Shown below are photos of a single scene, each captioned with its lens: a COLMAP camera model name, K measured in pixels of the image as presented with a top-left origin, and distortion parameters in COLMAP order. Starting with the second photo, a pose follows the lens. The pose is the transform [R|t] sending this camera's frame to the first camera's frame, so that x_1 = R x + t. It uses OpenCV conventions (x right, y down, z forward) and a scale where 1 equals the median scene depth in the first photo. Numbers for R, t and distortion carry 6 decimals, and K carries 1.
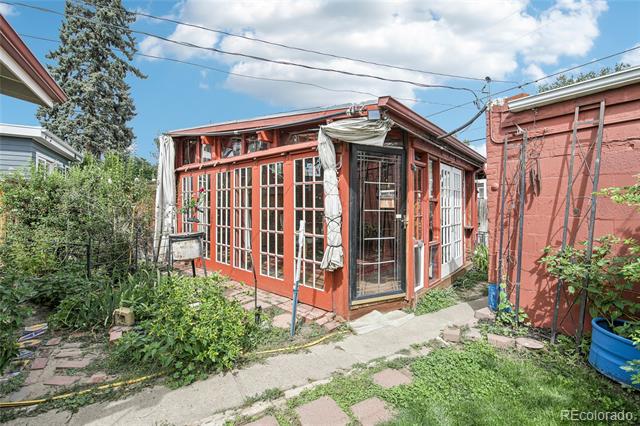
lens RADIAL K [[278.3, 0, 318.2], [0, 278.3, 209.7], [0, 0, 1]] dist [-0.009974, -0.001060]
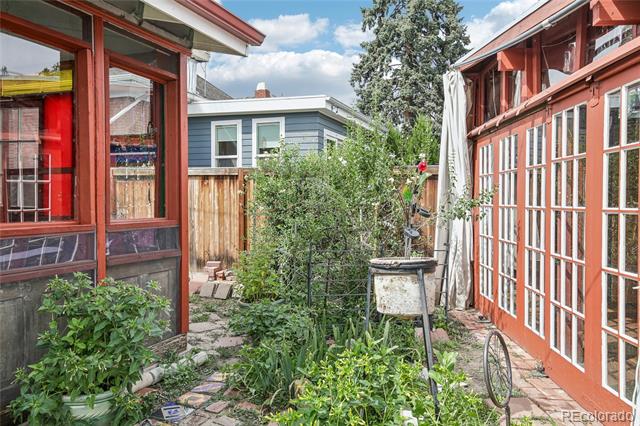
lens RADIAL K [[512.9, 0, 320.2], [0, 512.9, 213.7], [0, 0, 1]] dist [0.035680, 0.001434]
pose [[0.624763, 0.018637, -0.780592, 0.092966], [-0.013565, 0.999823, 0.013014, -0.002329], [0.780697, 0.002458, 0.624905, 0.249424]]
